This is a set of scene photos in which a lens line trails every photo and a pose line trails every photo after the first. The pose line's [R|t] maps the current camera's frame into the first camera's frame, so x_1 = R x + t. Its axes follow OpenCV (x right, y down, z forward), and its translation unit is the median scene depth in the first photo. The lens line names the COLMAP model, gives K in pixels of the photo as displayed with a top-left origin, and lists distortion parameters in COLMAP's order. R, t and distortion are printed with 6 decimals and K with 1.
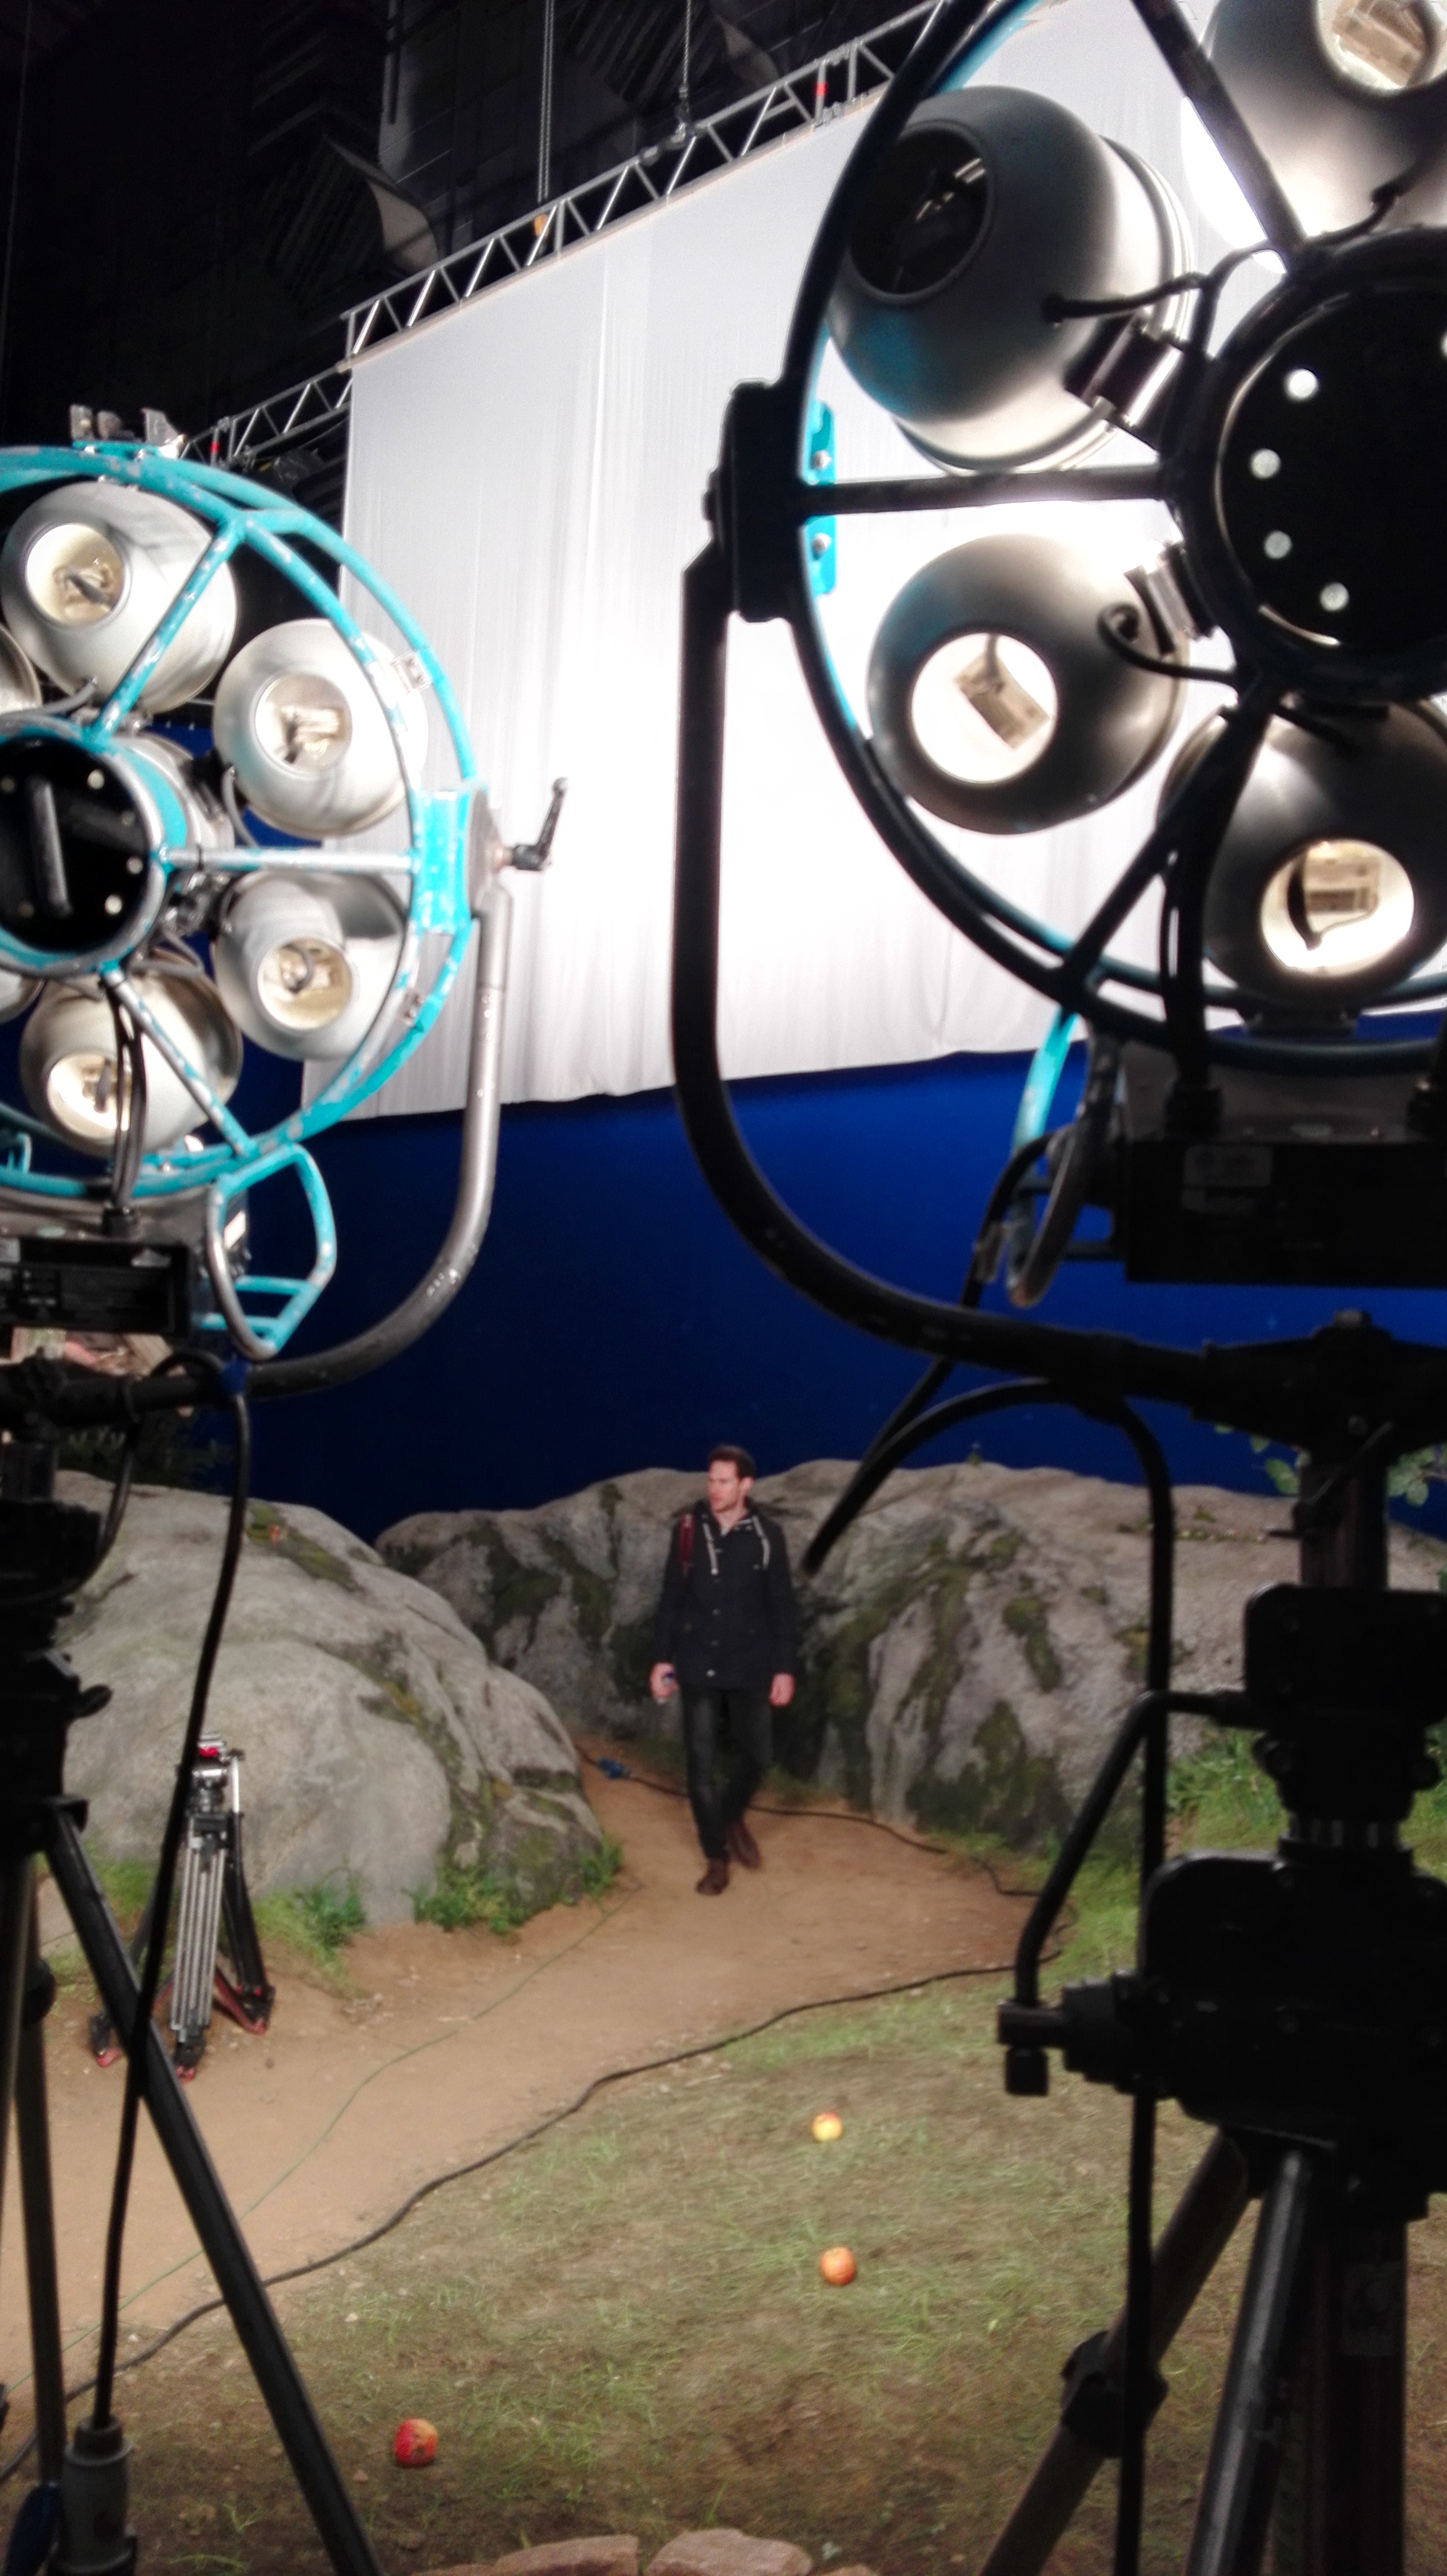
lens RADIAL K [[2093.0, 0, 678.0], [0, 2093.0, 1289.2], [0, 0, 1]] dist [0.130460, -0.225677]
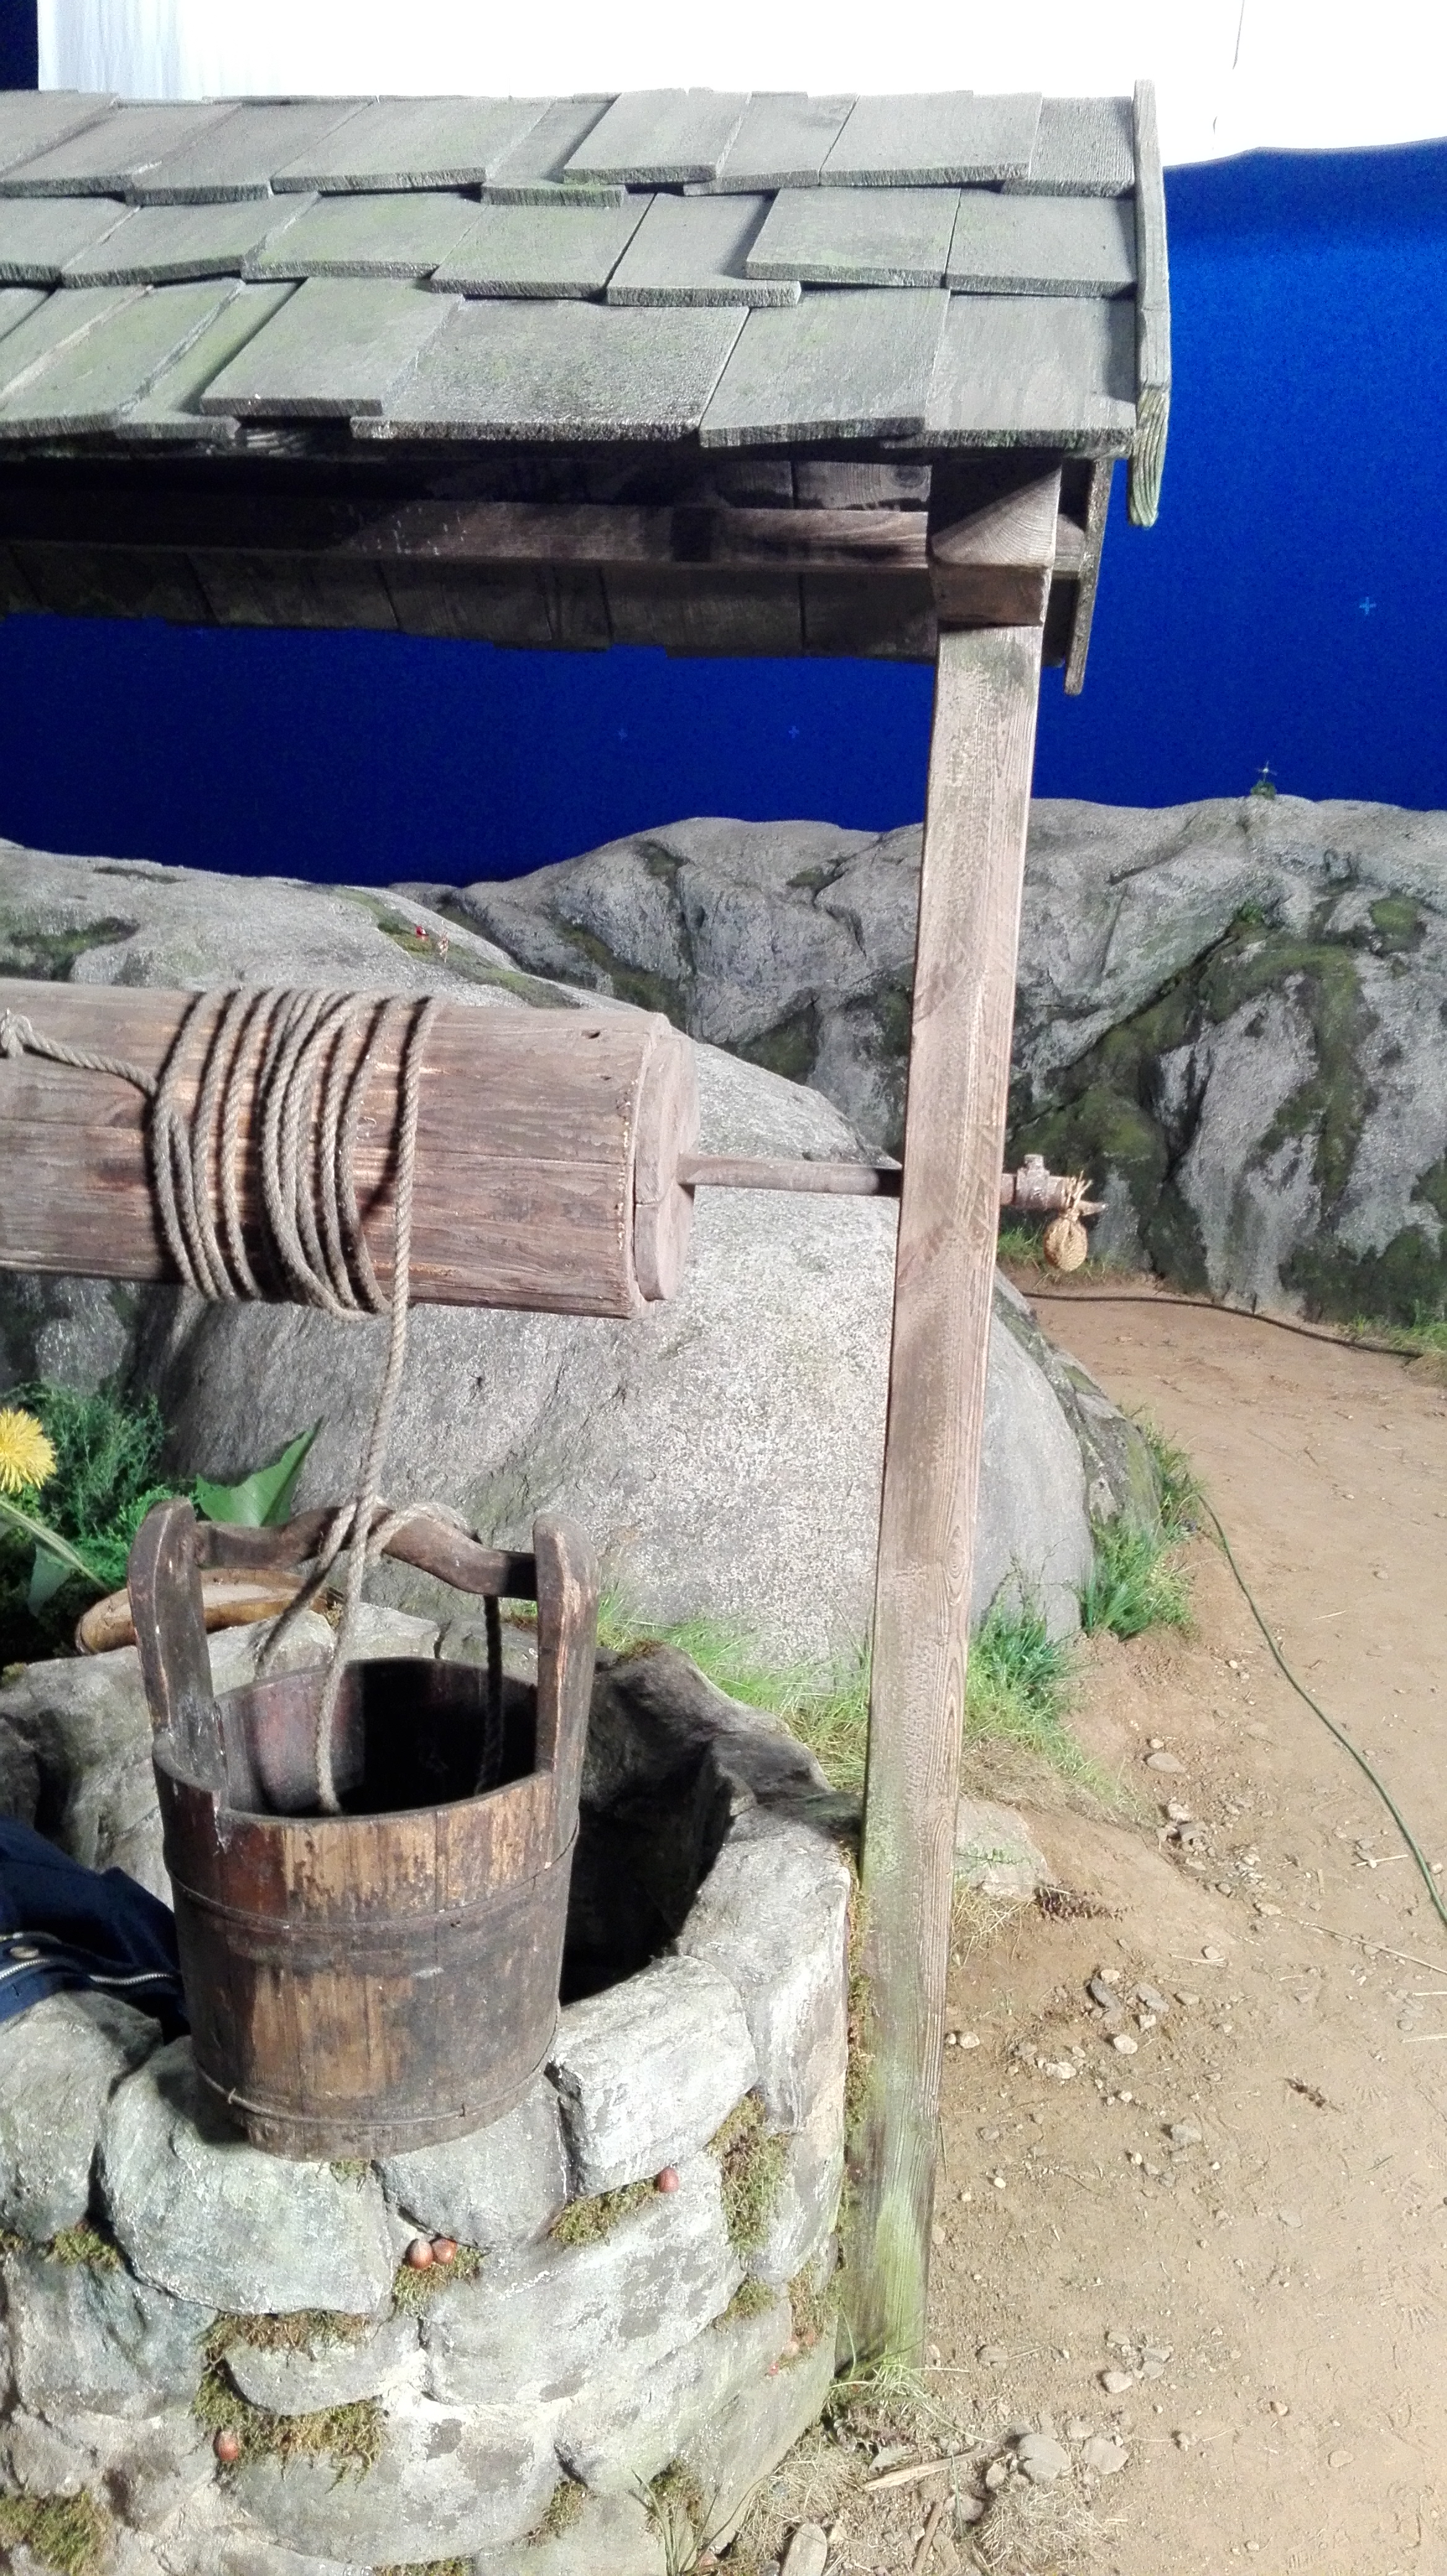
lens RADIAL K [[2093.0, 0, 678.0], [0, 2093.0, 1289.2], [0, 0, 1]] dist [0.130460, -0.225677]
pose [[0.963751, -0.081437, 0.254069, -0.264705], [-0.000609, 0.951603, 0.307328, 0.024045], [-0.266801, -0.296342, 0.917060, 0.379869]]
